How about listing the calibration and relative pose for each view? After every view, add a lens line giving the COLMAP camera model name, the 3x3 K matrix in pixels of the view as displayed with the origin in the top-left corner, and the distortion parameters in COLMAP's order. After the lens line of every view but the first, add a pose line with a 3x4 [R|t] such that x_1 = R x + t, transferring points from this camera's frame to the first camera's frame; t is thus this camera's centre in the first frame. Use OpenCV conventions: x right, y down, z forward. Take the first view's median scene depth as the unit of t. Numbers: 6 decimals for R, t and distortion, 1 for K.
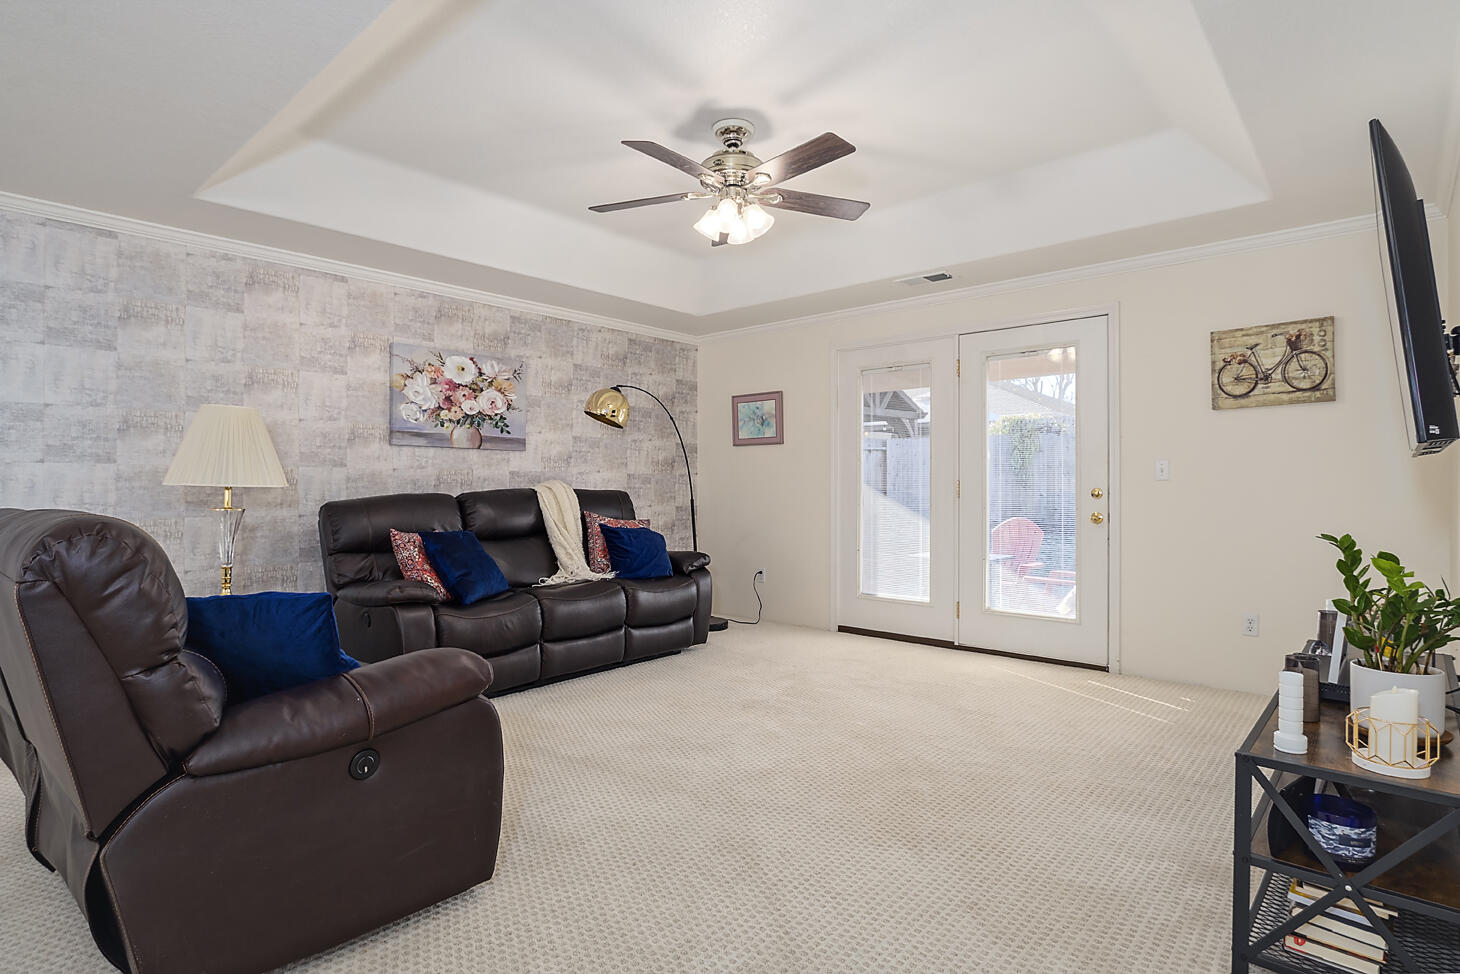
lens RADIAL K [[760.6, 0, 730.0], [0, 760.6, 487.0], [0, 0, 1]] dist [-0.004318, 0.000102]
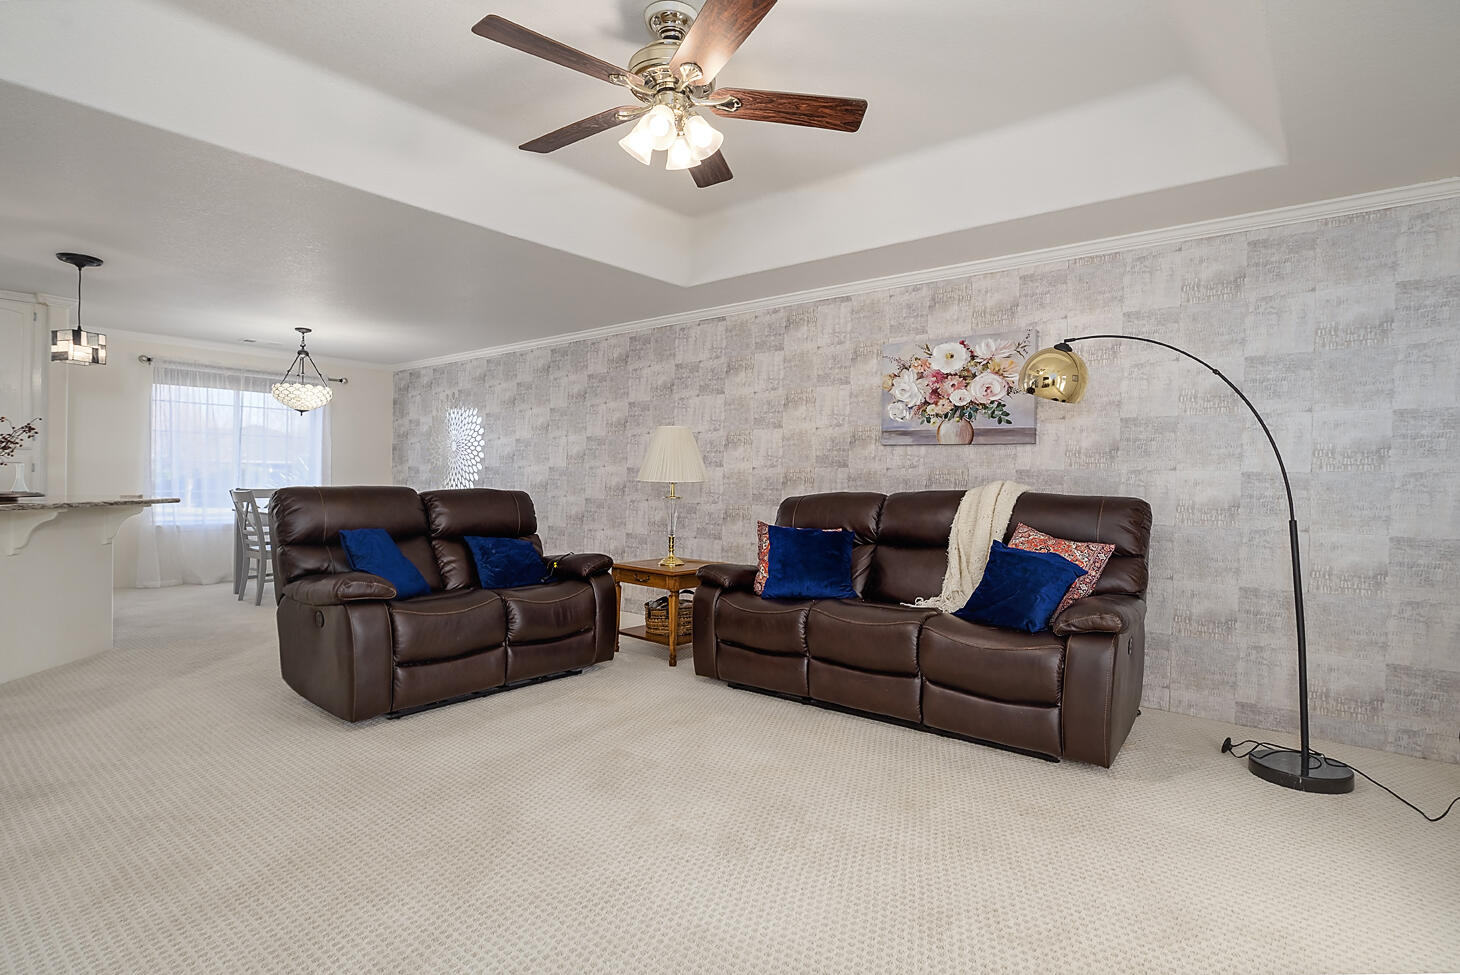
lens RADIAL K [[760.6, 0, 730.0], [0, 760.6, 487.5], [0, 0, 1]] dist [-0.004318, 0.000102]
pose [[0.036430, 0.011868, -0.999266, 0.541283], [-0.018966, 0.999758, 0.011182, -0.005537], [0.999156, 0.018545, 0.036646, 0.714498]]
